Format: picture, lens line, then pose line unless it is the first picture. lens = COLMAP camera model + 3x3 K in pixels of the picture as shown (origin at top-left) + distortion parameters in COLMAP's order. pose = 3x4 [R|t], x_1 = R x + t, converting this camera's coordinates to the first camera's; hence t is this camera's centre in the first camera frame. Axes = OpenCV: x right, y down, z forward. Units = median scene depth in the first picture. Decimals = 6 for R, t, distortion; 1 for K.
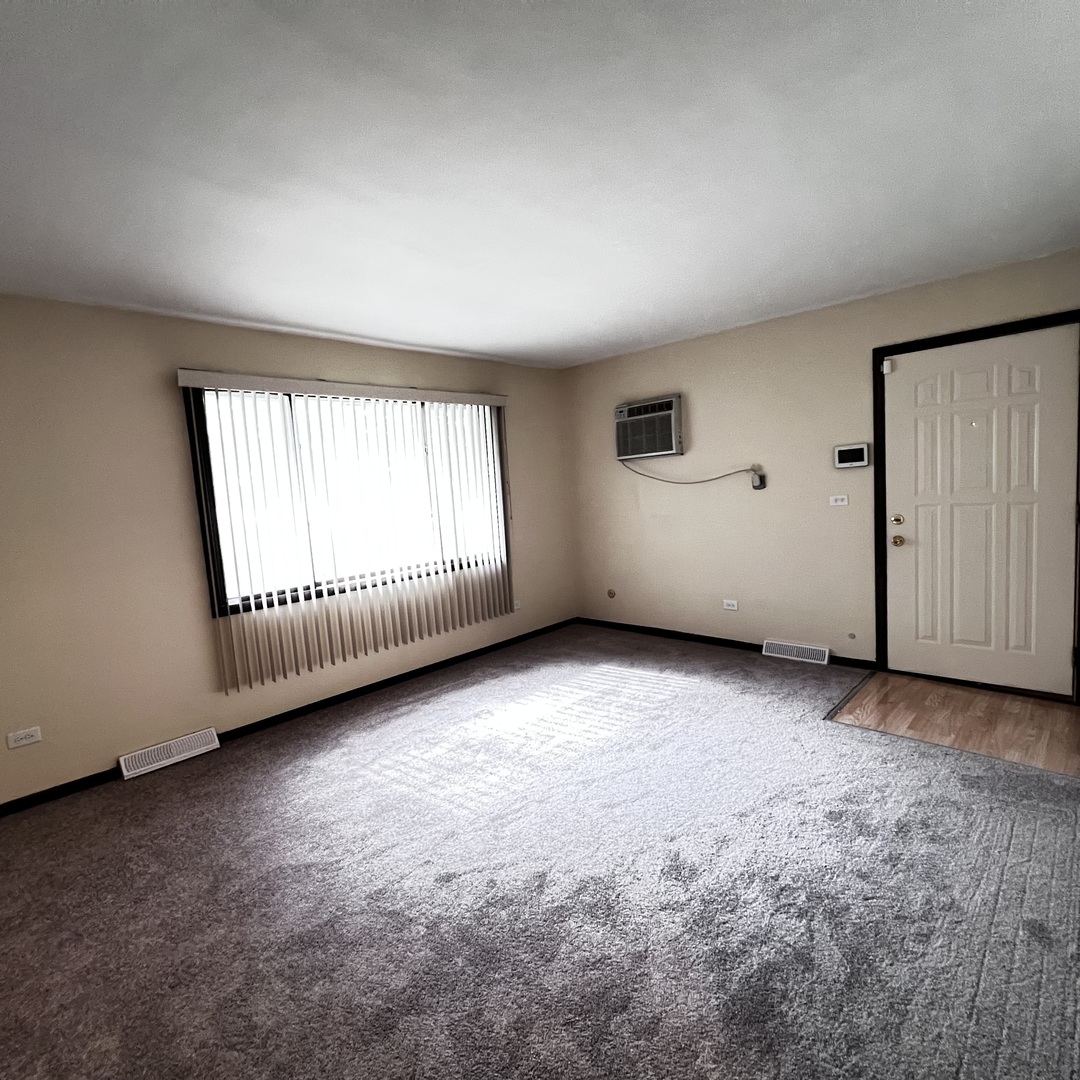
lens RADIAL K [[580.9, 0, 540.0], [0, 580.9, 540.0], [0, 0, 1]] dist [-0.003552, 0.000733]
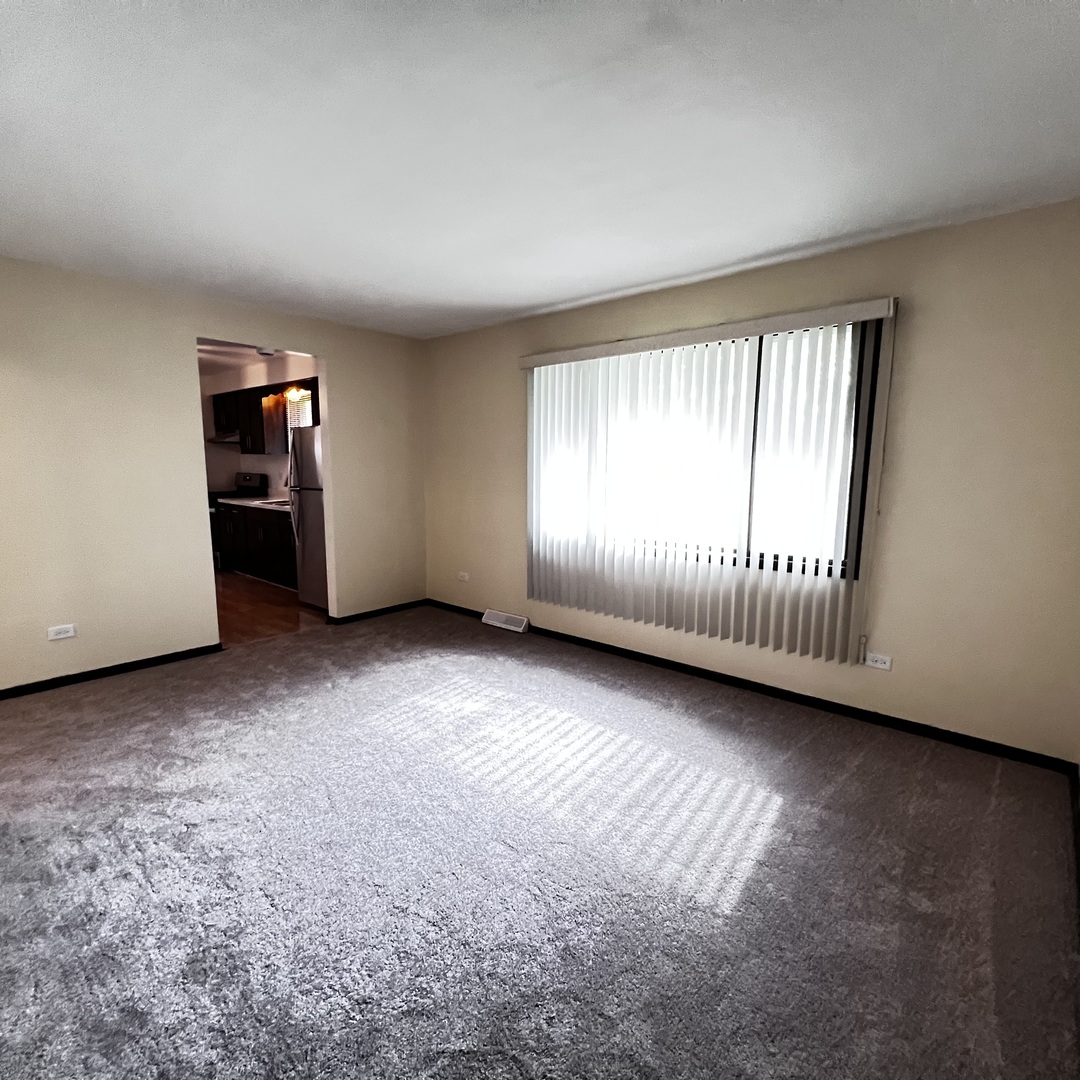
lens RADIAL K [[585.1, 0, 540.0], [0, 585.1, 540.0], [0, 0, 1]] dist [0.000367, 0.000582]
pose [[0.030733, 0.202054, -0.978892, 0.667226], [-0.095957, 0.975427, 0.198326, -0.121568], [0.994911, 0.087837, 0.049366, 0.818087]]
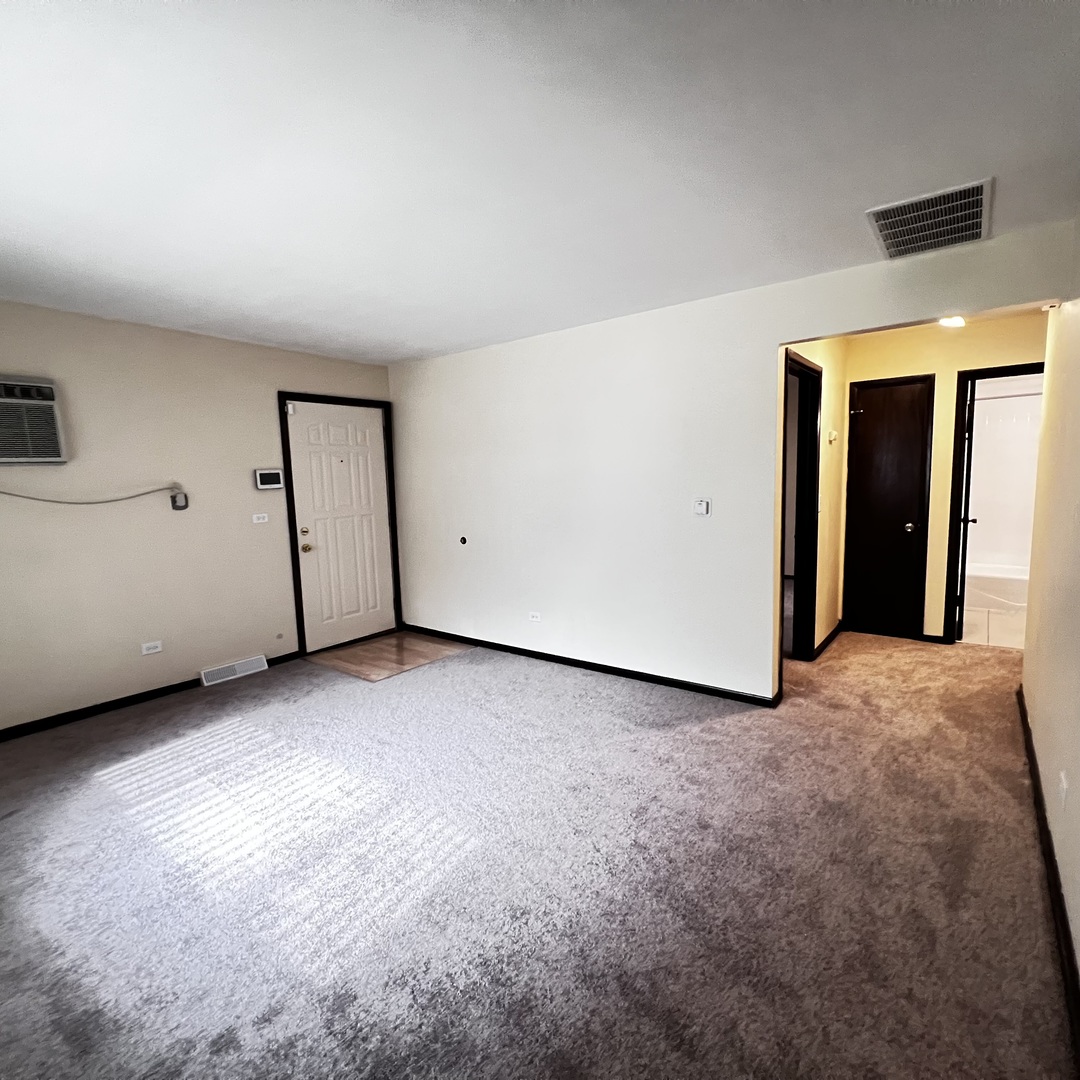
lens RADIAL K [[580.0, 0, 540.0], [0, 580.0, 540.0], [0, 0, 1]] dist [-0.000465, -0.000344]
pose [[-0.113572, -0.041077, 0.992680, -0.665557], [0.129150, 0.990057, 0.055744, -0.020055], [-0.985100, 0.134536, -0.107138, 0.610866]]
